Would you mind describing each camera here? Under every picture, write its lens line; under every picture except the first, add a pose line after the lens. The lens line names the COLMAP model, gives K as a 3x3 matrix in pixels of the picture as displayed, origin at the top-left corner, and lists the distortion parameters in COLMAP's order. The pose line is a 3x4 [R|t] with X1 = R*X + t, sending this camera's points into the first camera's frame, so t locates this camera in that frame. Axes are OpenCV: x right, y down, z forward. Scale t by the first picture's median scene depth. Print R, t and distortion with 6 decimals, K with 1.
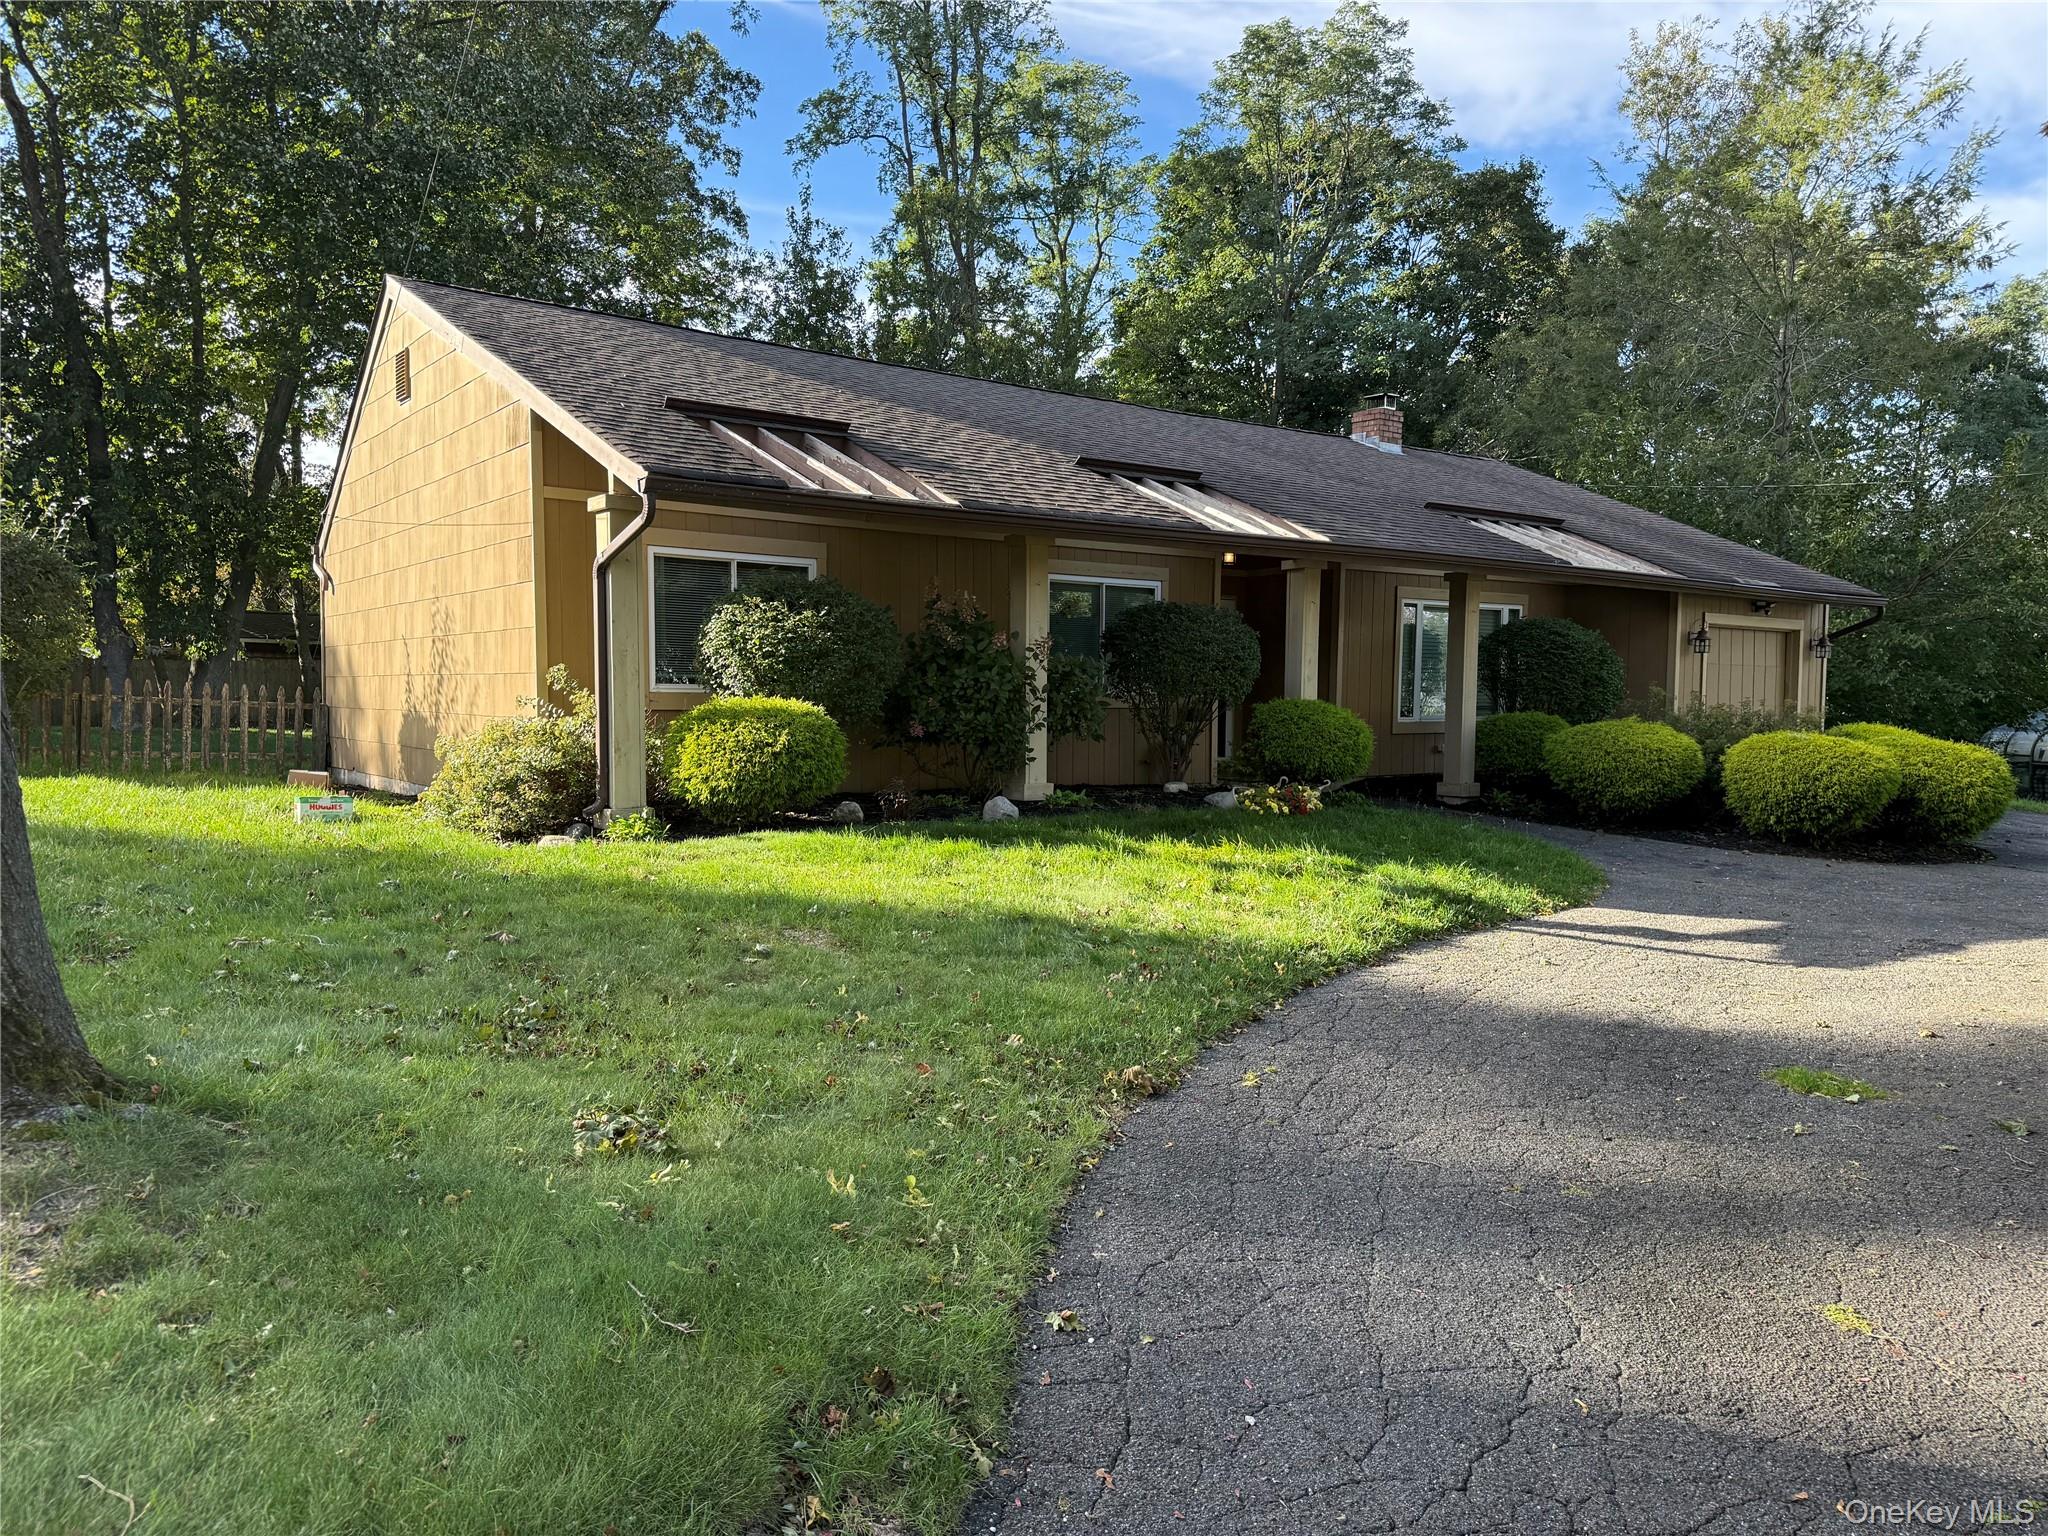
lens RADIAL K [[1428.1, 0, 1022.5], [0, 1428.1, 772.3], [0, 0, 1]] dist [0.032369, -0.045950]
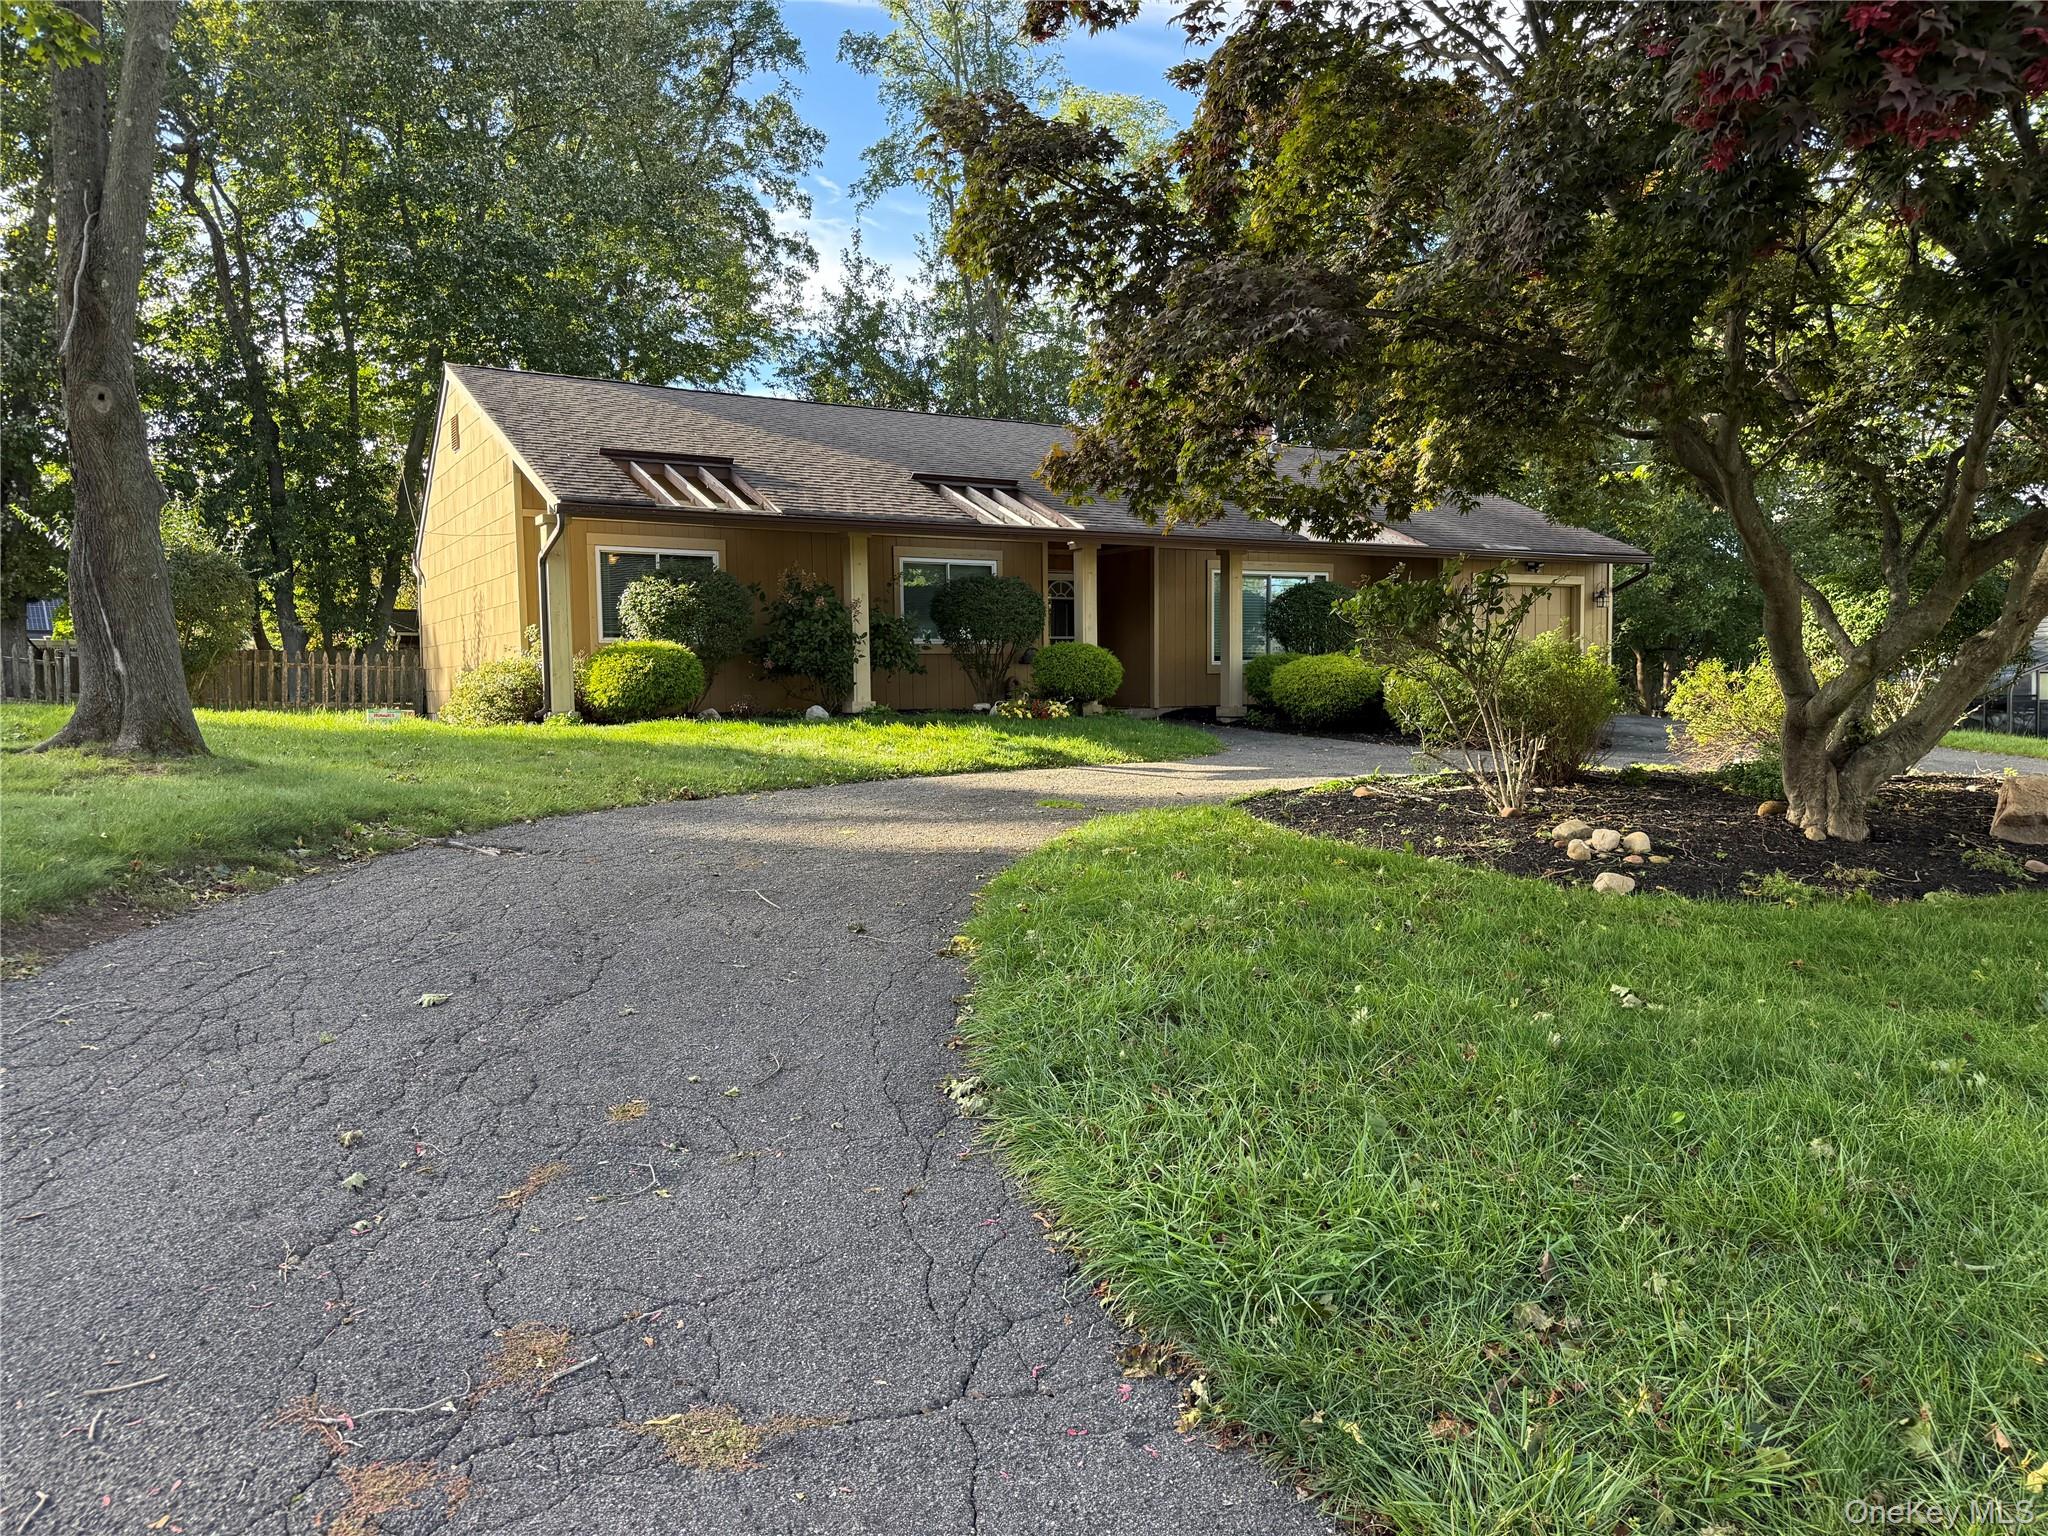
lens RADIAL K [[1428.1, 0, 1015.3], [0, 1428.1, 767.2], [0, 0, 1]] dist [0.032369, -0.045950]
pose [[0.993189, -0.013471, -0.115735, 0.161545], [0.013858, 0.999901, 0.002537, 0.035695], [0.115690, -0.004124, 0.993277, -0.206299]]
